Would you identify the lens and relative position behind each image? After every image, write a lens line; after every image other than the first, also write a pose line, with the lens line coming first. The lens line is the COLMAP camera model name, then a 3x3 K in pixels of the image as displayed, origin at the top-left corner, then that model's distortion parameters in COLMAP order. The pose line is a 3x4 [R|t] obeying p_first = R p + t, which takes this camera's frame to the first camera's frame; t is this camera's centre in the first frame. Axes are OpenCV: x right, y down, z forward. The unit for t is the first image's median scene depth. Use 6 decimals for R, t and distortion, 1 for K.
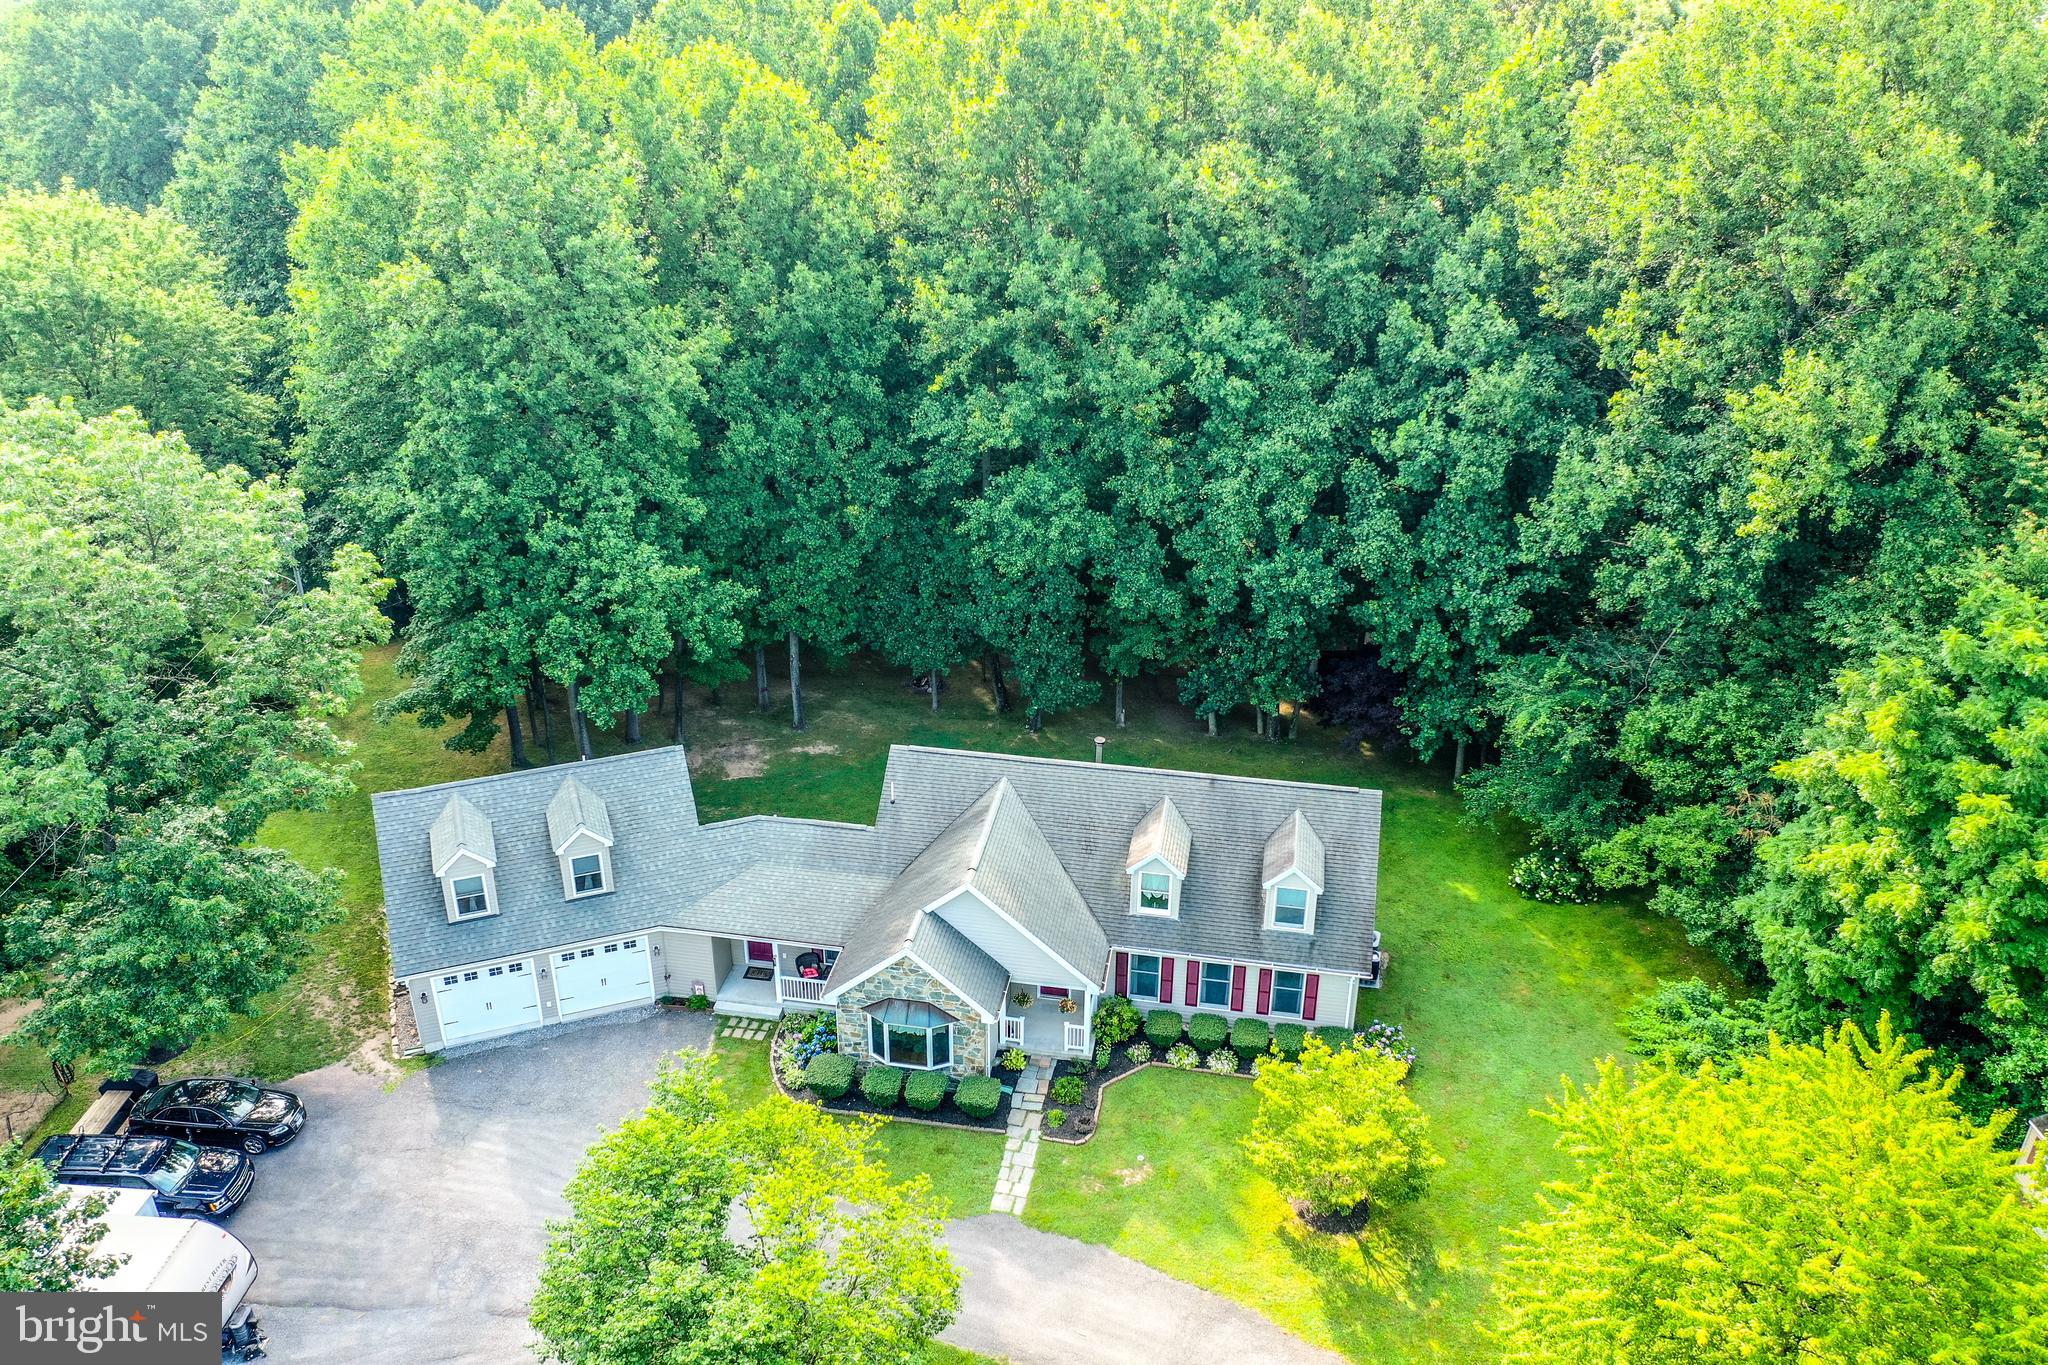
lens RADIAL K [[1621.1, 0, 1024.9], [0, 1621.1, 678.3], [0, 0, 1]] dist [0.015924, -0.000284]
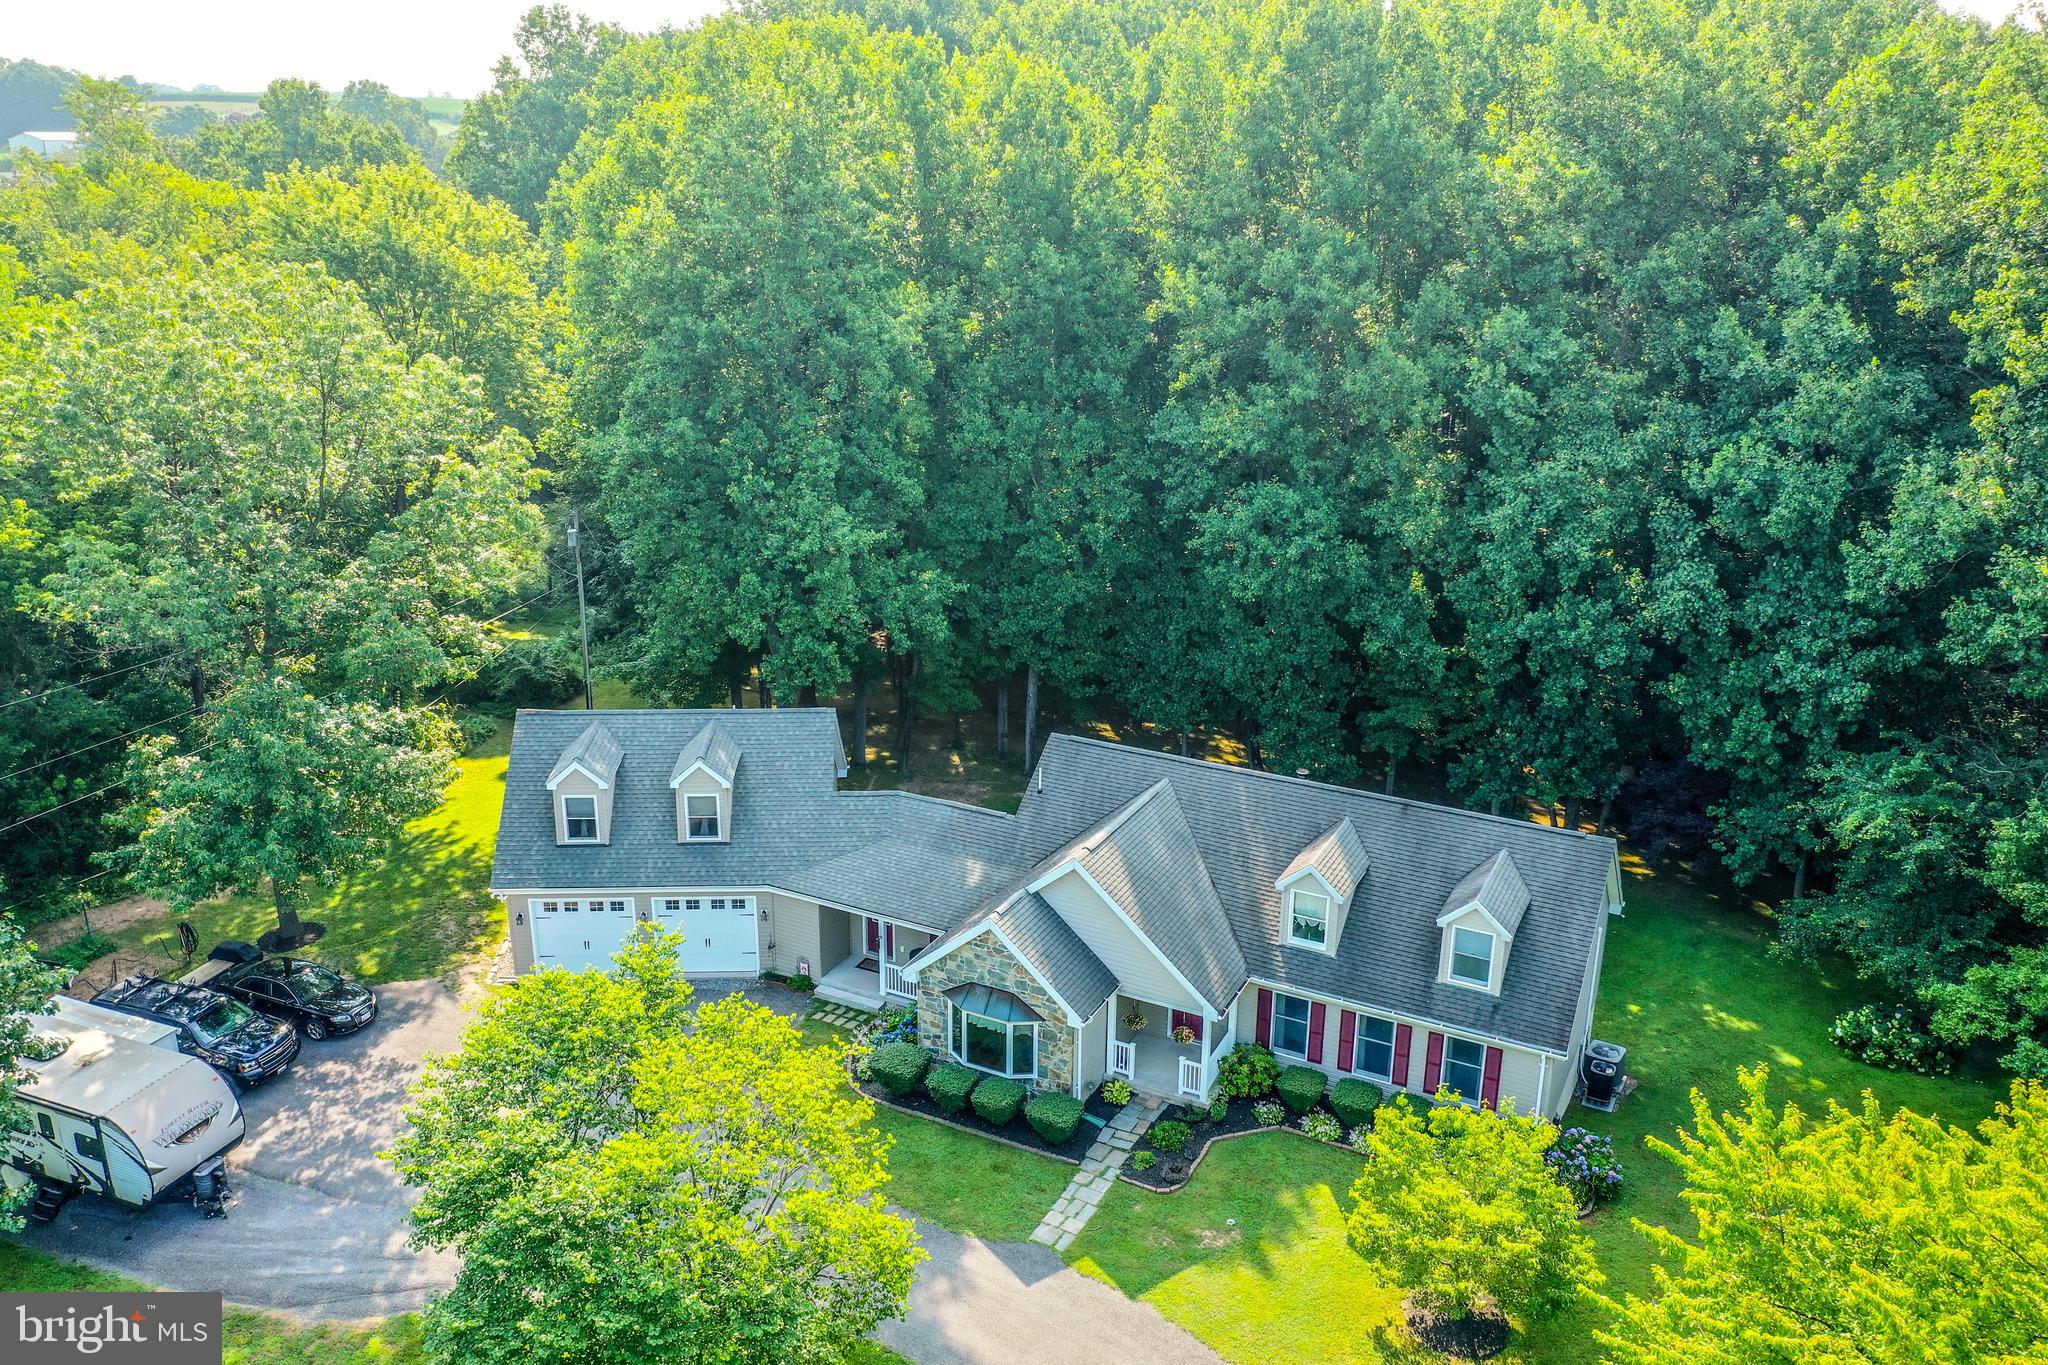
lens RADIAL K [[1626.3, 0, 1024.1], [0, 1626.3, 677.0], [0, 0, 1]] dist [0.017839, -0.000245]
pose [[0.955455, 0.098193, -0.278324, 0.153473], [-0.138797, 0.981735, -0.130120, 0.132920], [0.260464, 0.162955, 0.951633, 0.140299]]
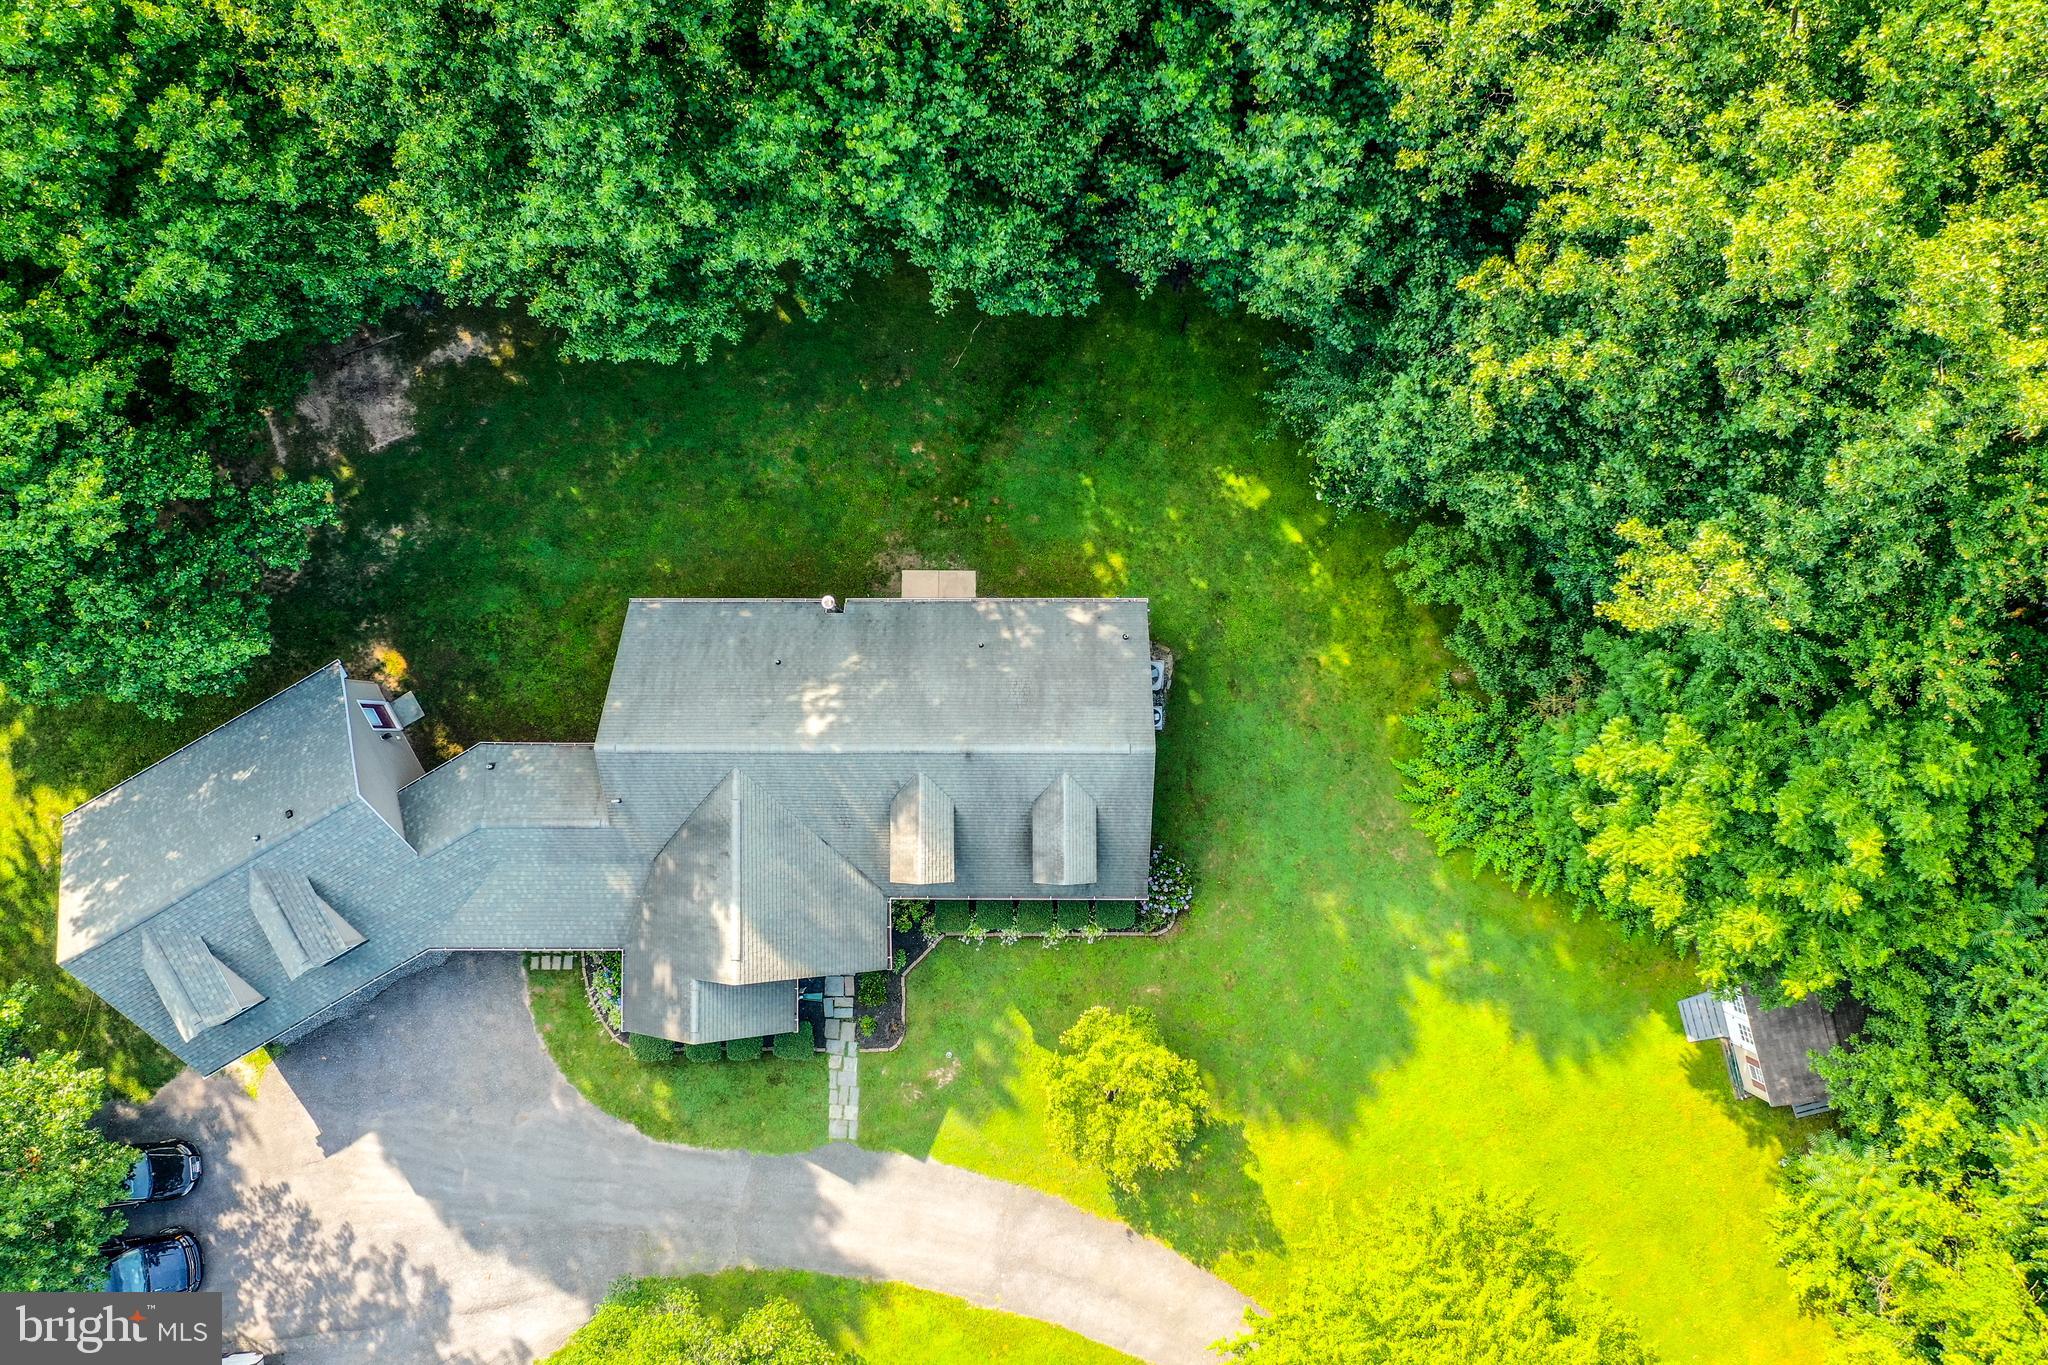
lens RADIAL K [[1612.7, 0, 1038.5], [0, 1612.7, 681.1], [0, 0, 1]] dist [-0.004794, 0.039397]
pose [[0.984612, -0.174751, -0.001435, 0.160397], [0.087981, 0.488590, 0.868066, -0.714631], [-0.150994, -0.854834, 0.496446, 0.584664]]
